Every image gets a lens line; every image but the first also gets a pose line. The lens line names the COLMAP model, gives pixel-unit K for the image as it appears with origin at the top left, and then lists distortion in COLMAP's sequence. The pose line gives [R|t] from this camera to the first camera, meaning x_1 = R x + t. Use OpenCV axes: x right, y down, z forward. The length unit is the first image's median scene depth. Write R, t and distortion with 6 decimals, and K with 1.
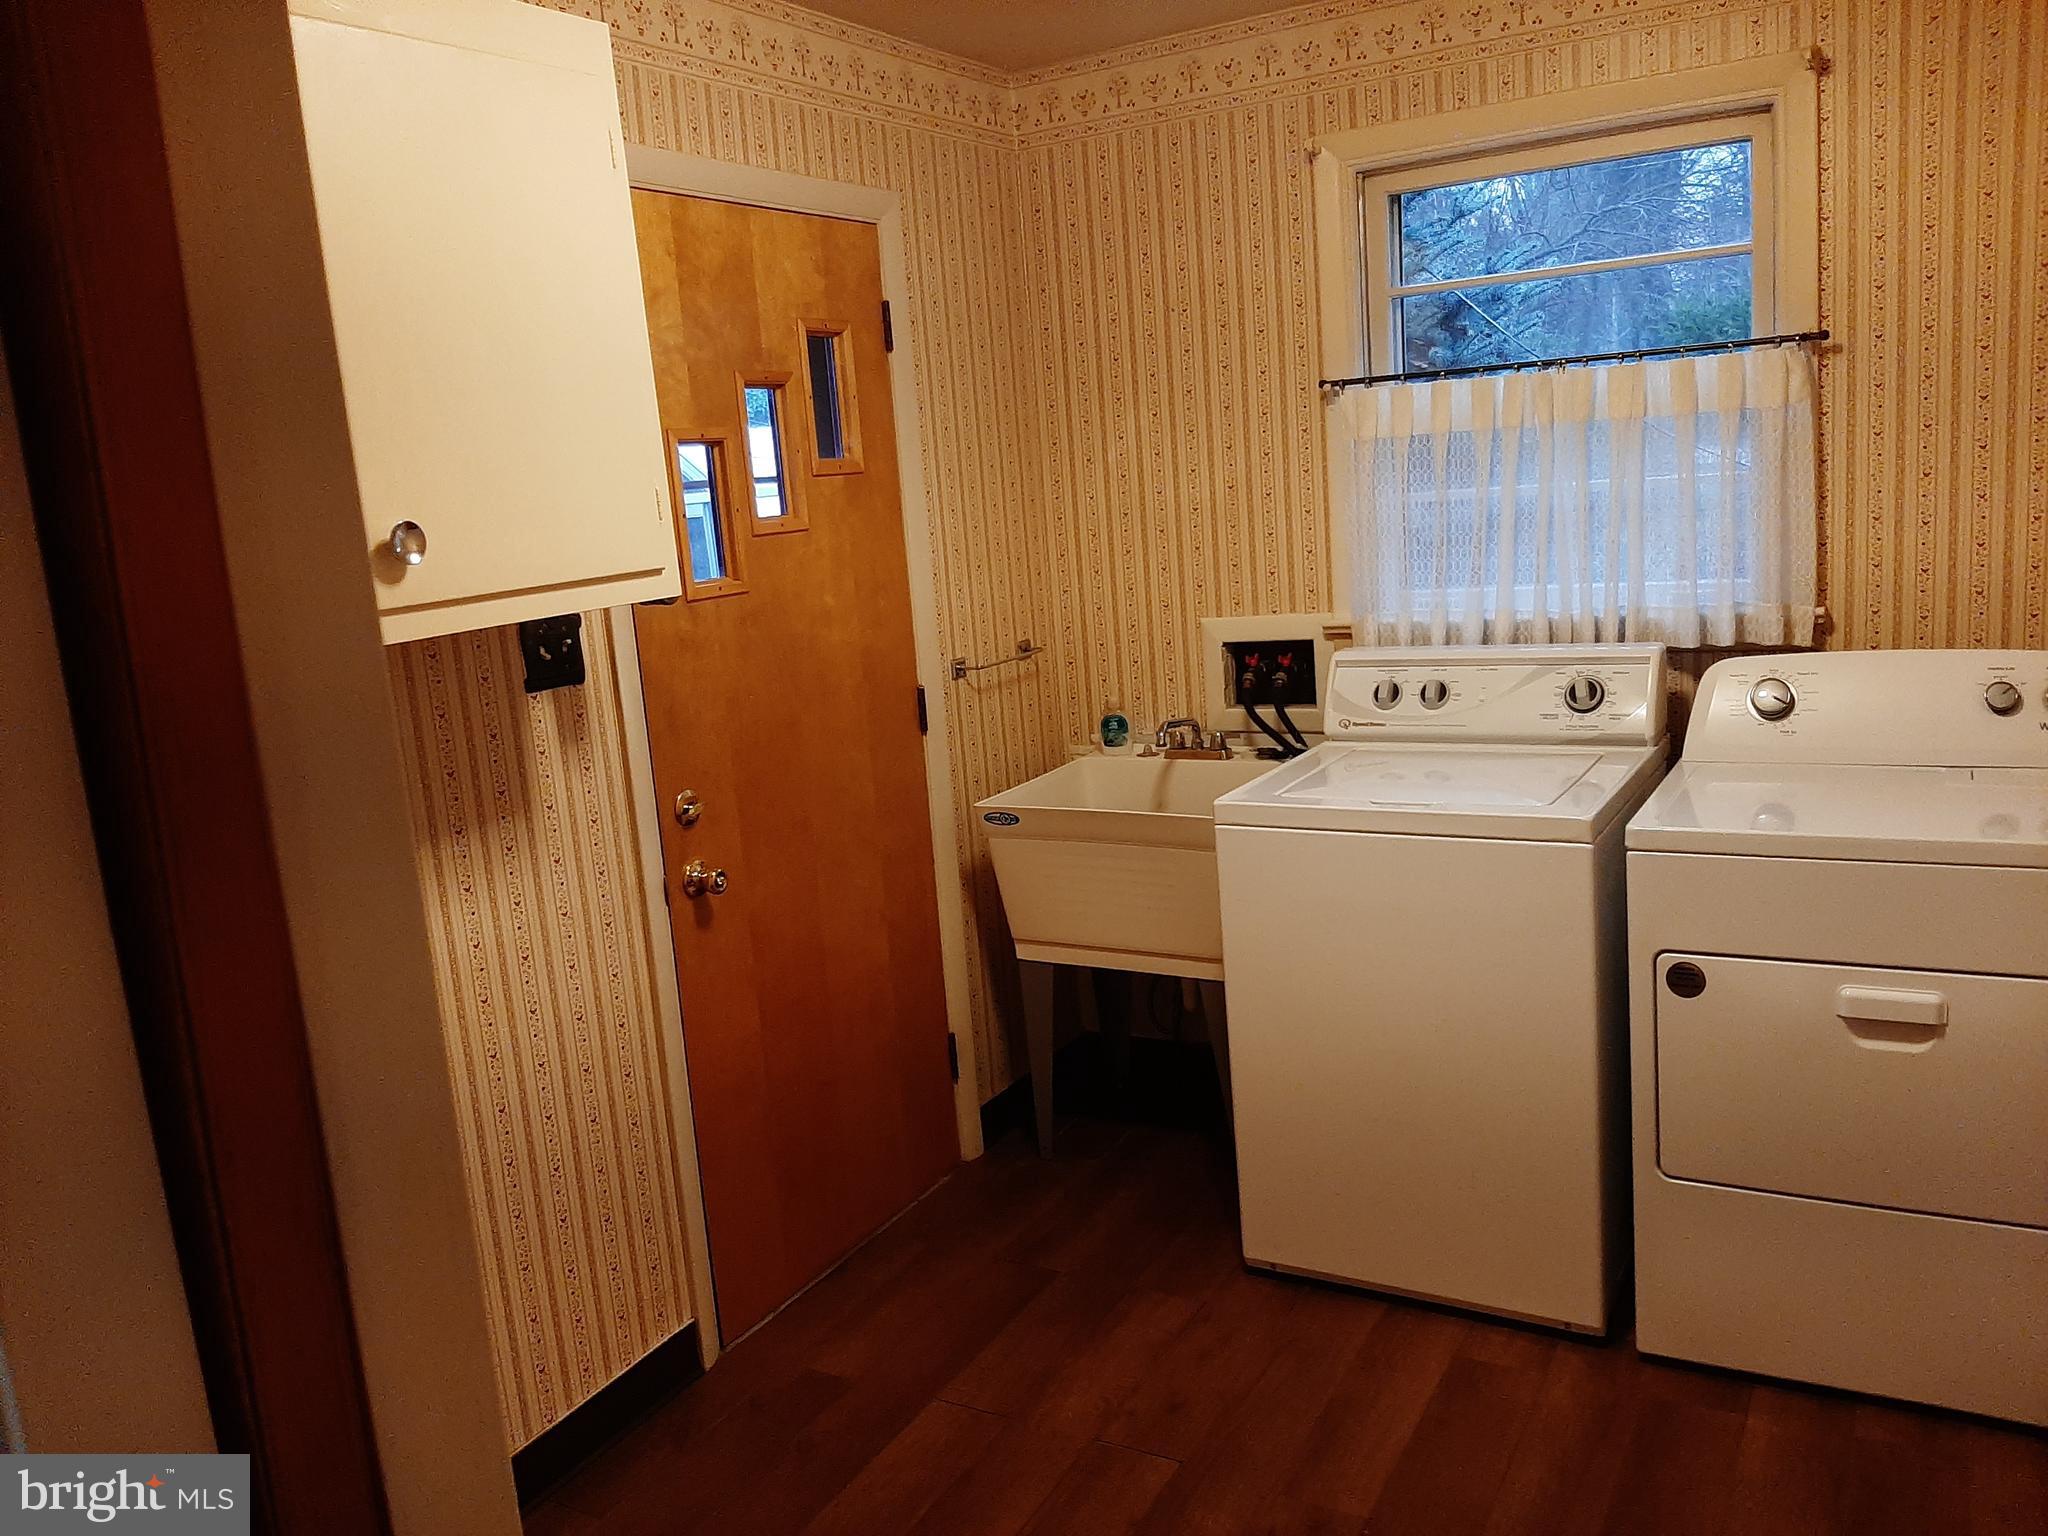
lens RADIAL K [[1601.0, 0, 1016.5], [0, 1601.0, 760.2], [0, 0, 1]] dist [0.071509, -0.033824]
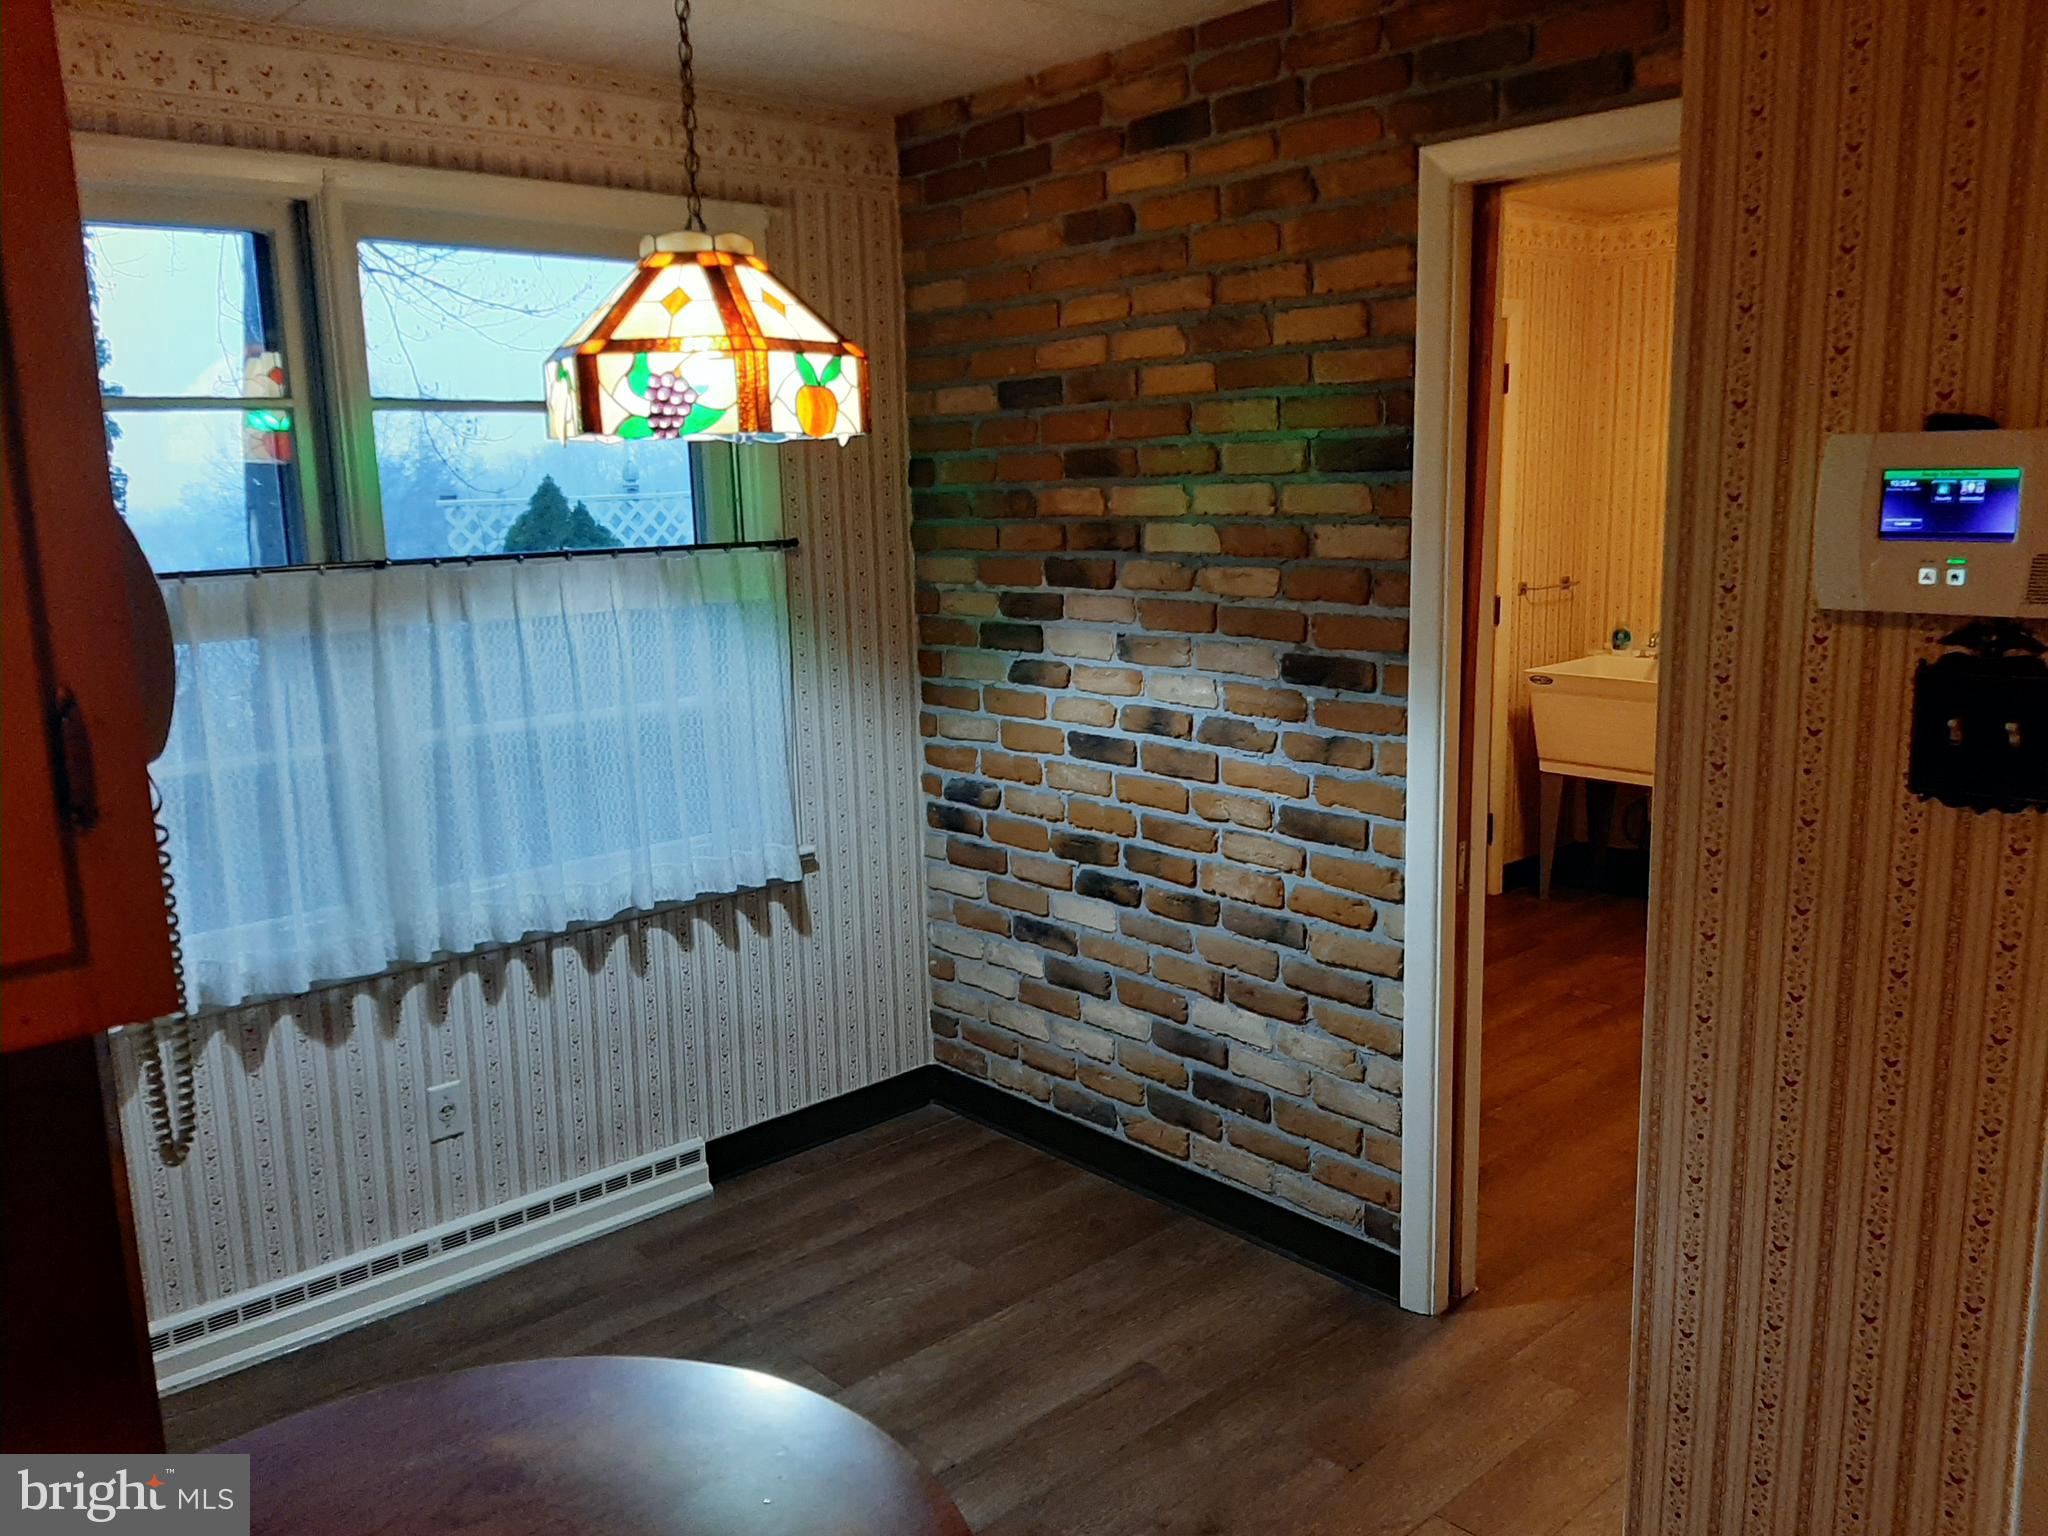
lens RADIAL K [[1601.0, 0, 1004.2], [0, 1601.0, 766.4], [0, 0, 1]] dist [0.071509, -0.033824]
pose [[0.949566, 0.106206, -0.295032, -0.032620], [-0.103285, 0.994325, 0.025516, 0.132741], [0.296068, 0.006243, 0.955147, -0.706305]]
